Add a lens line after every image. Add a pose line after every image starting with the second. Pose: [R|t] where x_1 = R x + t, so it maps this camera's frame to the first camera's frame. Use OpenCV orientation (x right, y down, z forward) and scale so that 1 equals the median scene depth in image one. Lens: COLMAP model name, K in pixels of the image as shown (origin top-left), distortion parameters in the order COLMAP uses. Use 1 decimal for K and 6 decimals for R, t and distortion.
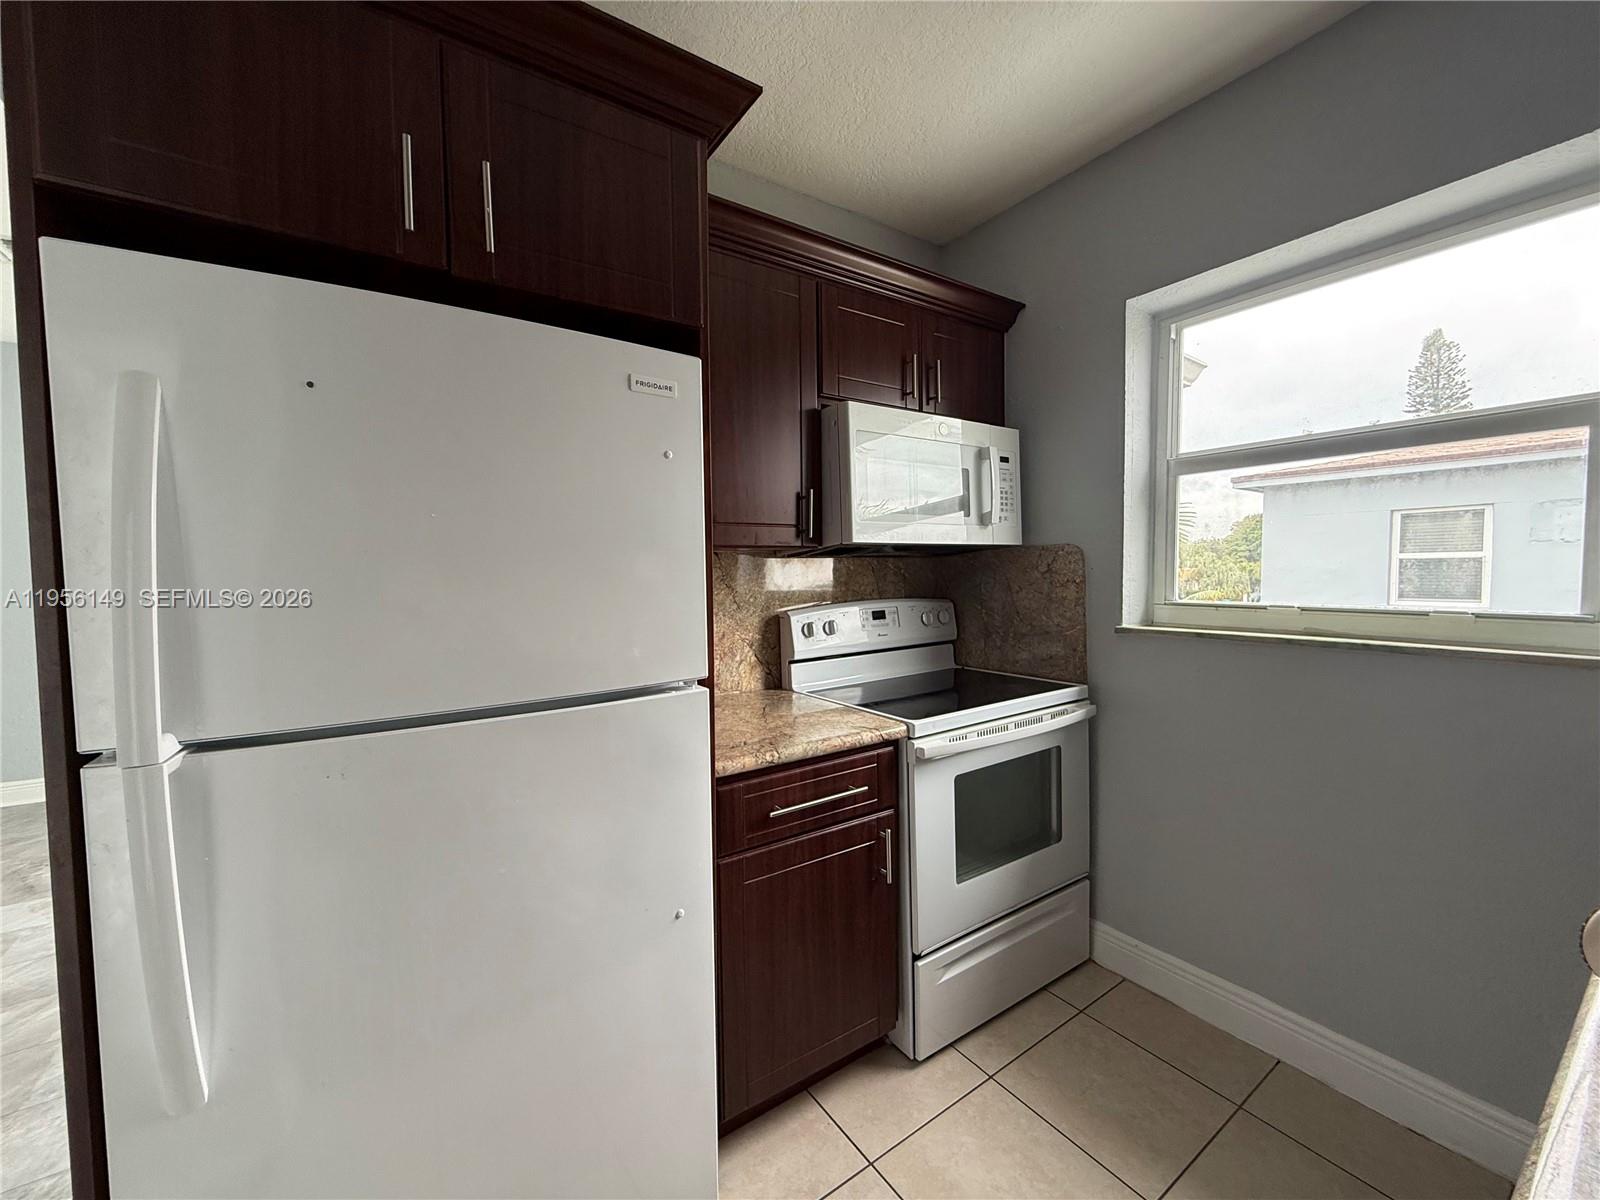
lens RADIAL K [[636.7, 0, 793.9], [0, 636.7, 600.1], [0, 0, 1]] dist [0.001810, -0.000175]
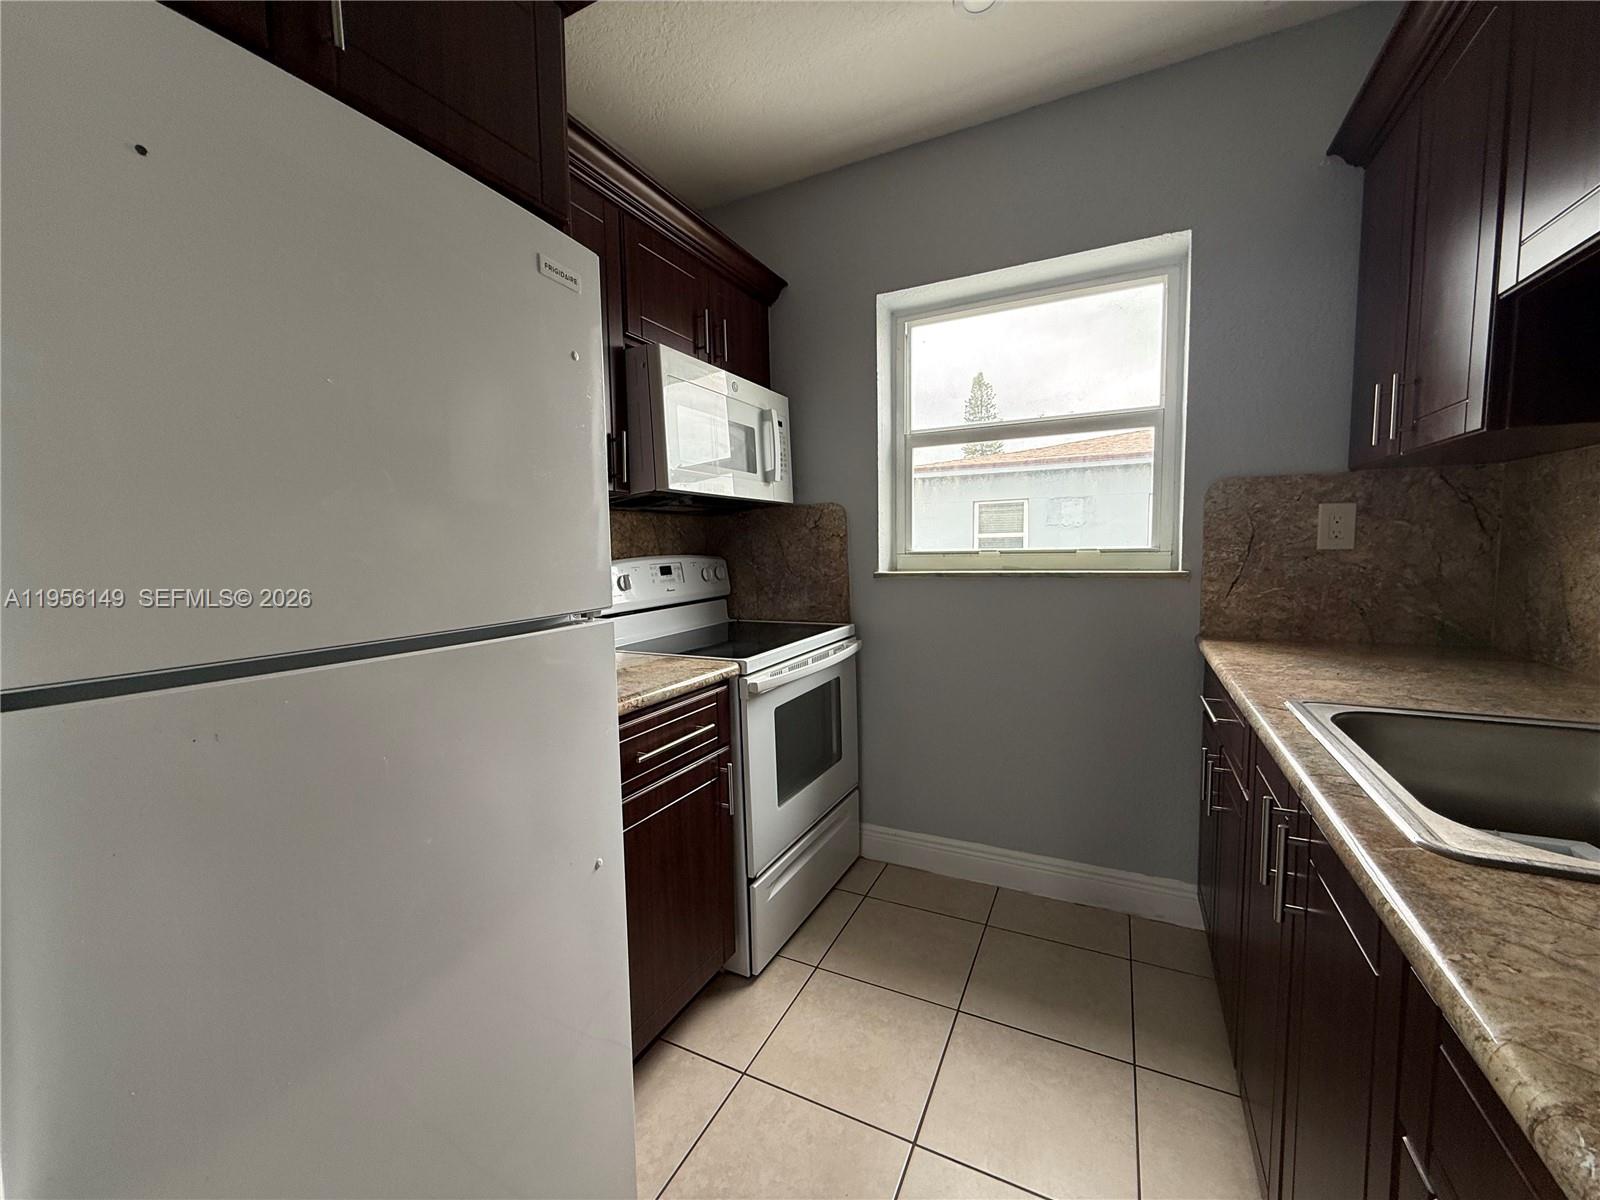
lens RADIAL K [[636.7, 0, 793.9], [0, 636.7, 600.1], [0, 0, 1]] dist [0.001810, -0.000175]
pose [[0.875158, -0.041915, 0.482018, -0.199469], [0.030256, 0.999032, 0.031940, 0.050500], [-0.482890, -0.013369, 0.875579, 0.033977]]
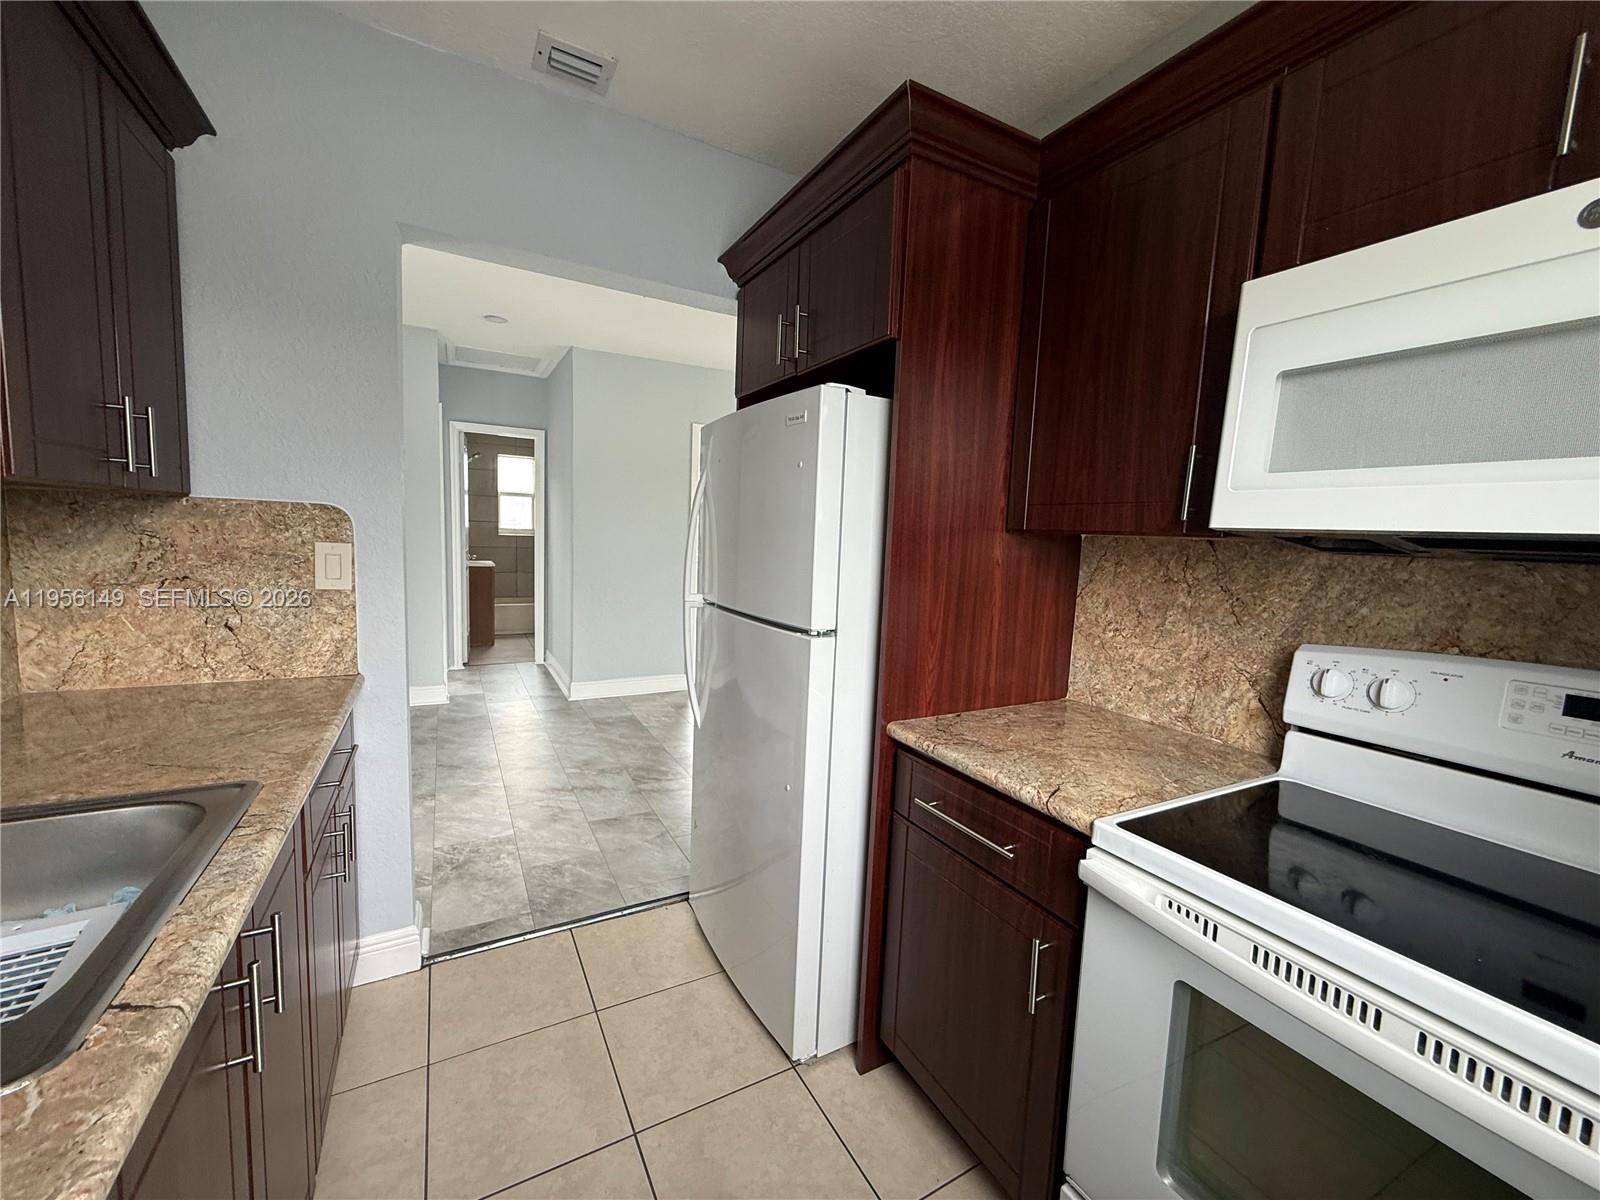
lens RADIAL K [[636.7, 0, 793.9], [0, 636.7, 600.1], [0, 0, 1]] dist [0.001810, -0.000175]
pose [[-0.089369, 0.118746, -0.988895, 0.655156], [-0.088353, 0.988008, 0.126624, -0.058768], [0.992072, 0.098688, -0.077805, 0.600381]]
